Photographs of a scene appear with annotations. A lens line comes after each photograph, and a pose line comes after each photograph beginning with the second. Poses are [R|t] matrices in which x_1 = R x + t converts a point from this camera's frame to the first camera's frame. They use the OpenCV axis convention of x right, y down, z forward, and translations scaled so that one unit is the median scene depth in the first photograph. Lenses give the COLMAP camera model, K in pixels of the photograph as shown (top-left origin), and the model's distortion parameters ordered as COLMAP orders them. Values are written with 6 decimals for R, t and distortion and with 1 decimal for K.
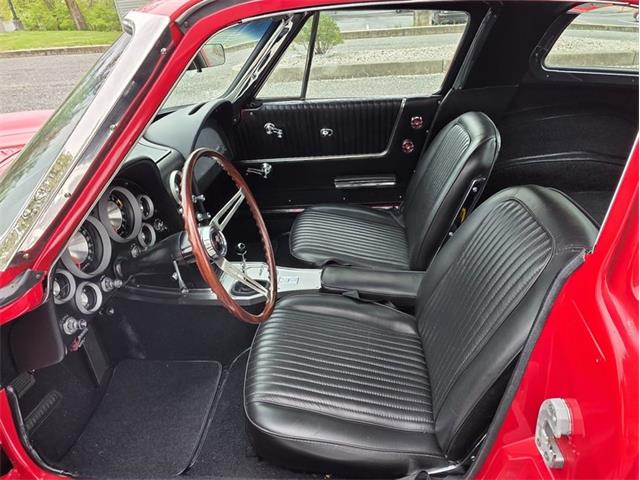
lens RADIAL K [[424.7, 0, 314.4], [0, 424.7, 242.8], [0, 0, 1]] dist [0.010618, -0.008753]
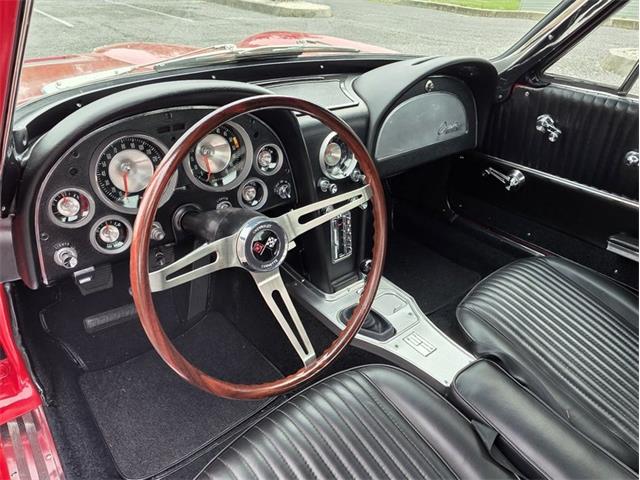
lens RADIAL K [[424.7, 0, 314.4], [0, 424.7, 242.8], [0, 0, 1]] dist [0.010618, -0.008753]
pose [[0.708132, 0.458988, -0.536544, 0.083660], [-0.424126, 0.884031, 0.196484, -0.087307], [0.564505, 0.088425, 0.820680, 0.285119]]
